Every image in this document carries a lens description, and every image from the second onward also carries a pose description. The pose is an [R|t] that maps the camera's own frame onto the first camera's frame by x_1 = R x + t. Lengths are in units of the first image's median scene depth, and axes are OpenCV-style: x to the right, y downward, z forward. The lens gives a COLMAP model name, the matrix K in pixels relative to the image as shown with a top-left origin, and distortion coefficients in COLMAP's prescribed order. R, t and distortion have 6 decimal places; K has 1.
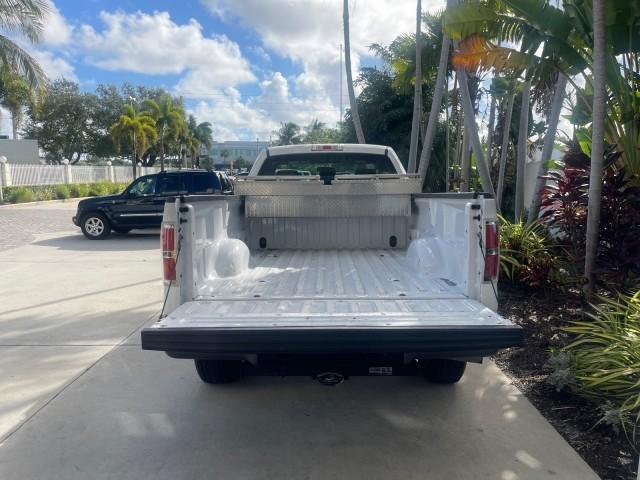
lens RADIAL K [[485.3, 0, 322.2], [0, 485.3, 252.1], [0, 0, 1]] dist [0.062498, -0.091261]
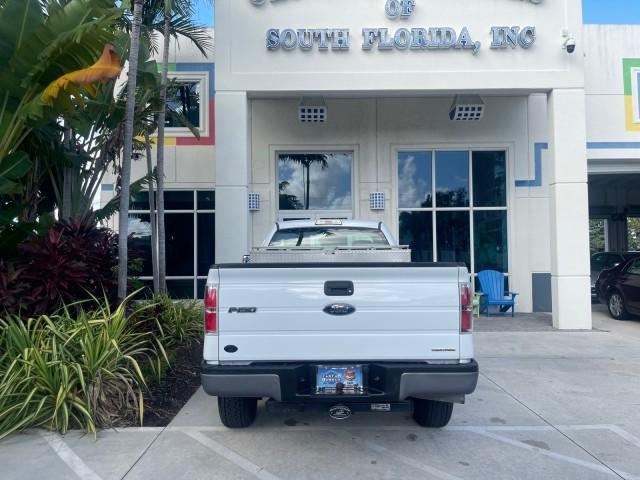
lens RADIAL K [[485.3, 0, 320.6], [0, 485.3, 240.6], [0, 0, 1]] dist [0.062498, -0.091261]
pose [[0.999892, 0.004686, 0.013918, -0.010411], [-0.002395, 0.987070, -0.160275, 0.006048], [-0.014489, 0.160224, 0.986974, -0.057065]]
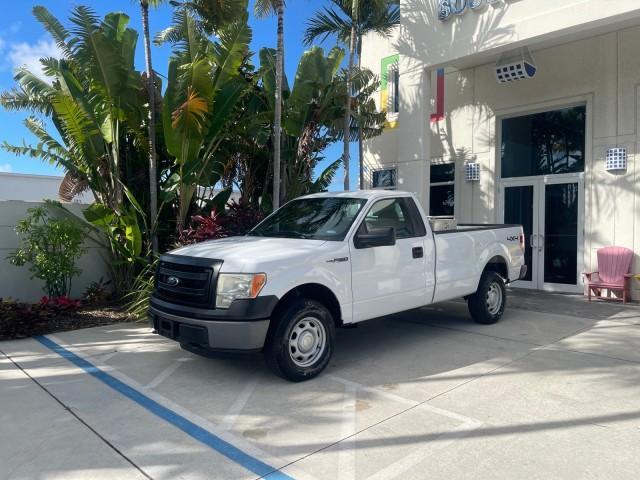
lens RADIAL K [[485.3, 0, 319.6], [0, 485.3, 241.7], [0, 0, 1]] dist [0.062498, -0.091261]
pose [[0.699759, 0.032008, -0.713662, 0.333315], [-0.104706, 0.992802, -0.058138, -0.001360], [0.706664, 0.115408, 0.698073, 0.013658]]
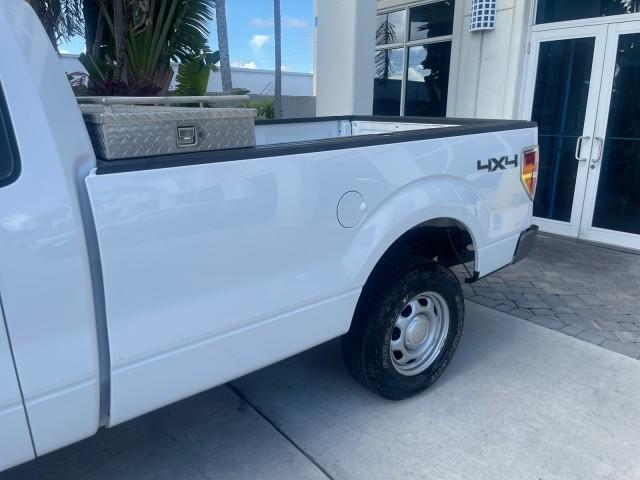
lens RADIAL K [[485.3, 0, 320.3], [0, 485.3, 244.9], [0, 0, 1]] dist [0.062498, -0.091261]
pose [[0.624497, 0.217936, -0.750005, 0.193332], [-0.118413, 0.975599, 0.184891, -0.059438], [0.771999, -0.026654, 0.635065, 0.395986]]
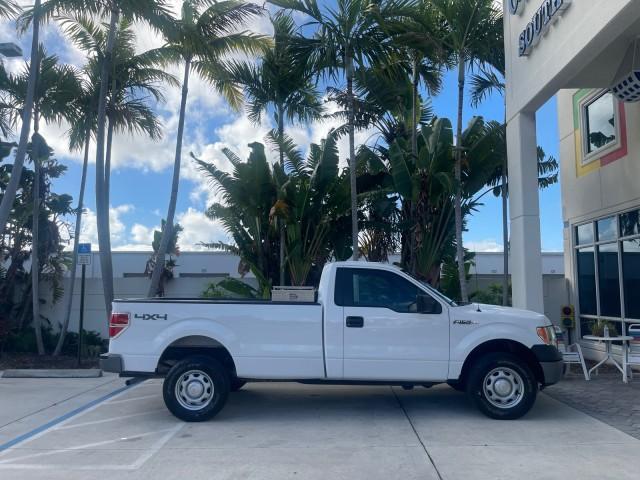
lens RADIAL K [[485.3, 0, 320.9], [0, 485.3, 243.9], [0, 0, 1]] dist [0.062498, -0.091261]
pose [[-0.022784, -0.086706, -0.995973, 0.549327], [-0.130170, 0.988009, -0.083035, -0.065503], [0.991230, 0.127754, -0.033797, 0.415365]]
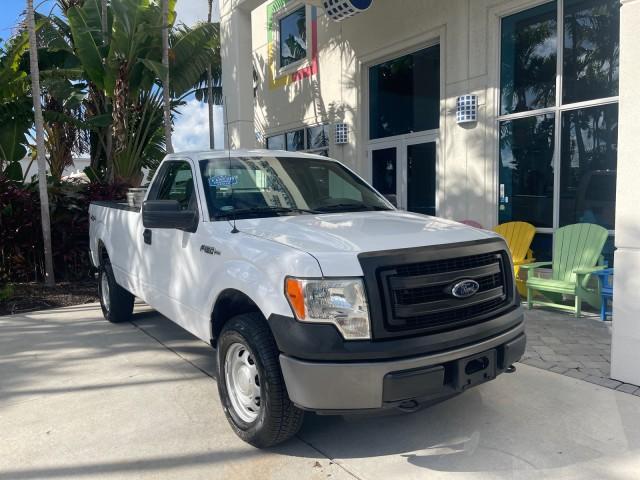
lens RADIAL K [[485.3, 0, 326.9], [0, 485.3, 240.9], [0, 0, 1]] dist [0.062498, -0.091261]
pose [[0.613248, 0.063327, -0.787348, 0.482303], [-0.090247, 0.995871, 0.009807, -0.049937], [0.784718, 0.065041, 0.616431, 0.357693]]
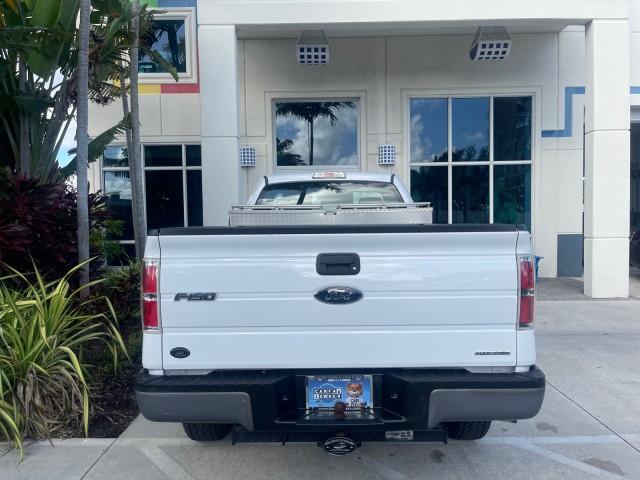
lens RADIAL K [[485.3, 0, 321.9], [0, 485.3, 239.7], [0, 0, 1]] dist [0.062498, -0.091261]
pose [[0.999991, -0.002095, 0.003764, -0.003314], [0.002401, 0.996525, -0.083264, -0.004646], [-0.003576, 0.083273, 0.996520, 0.028593]]
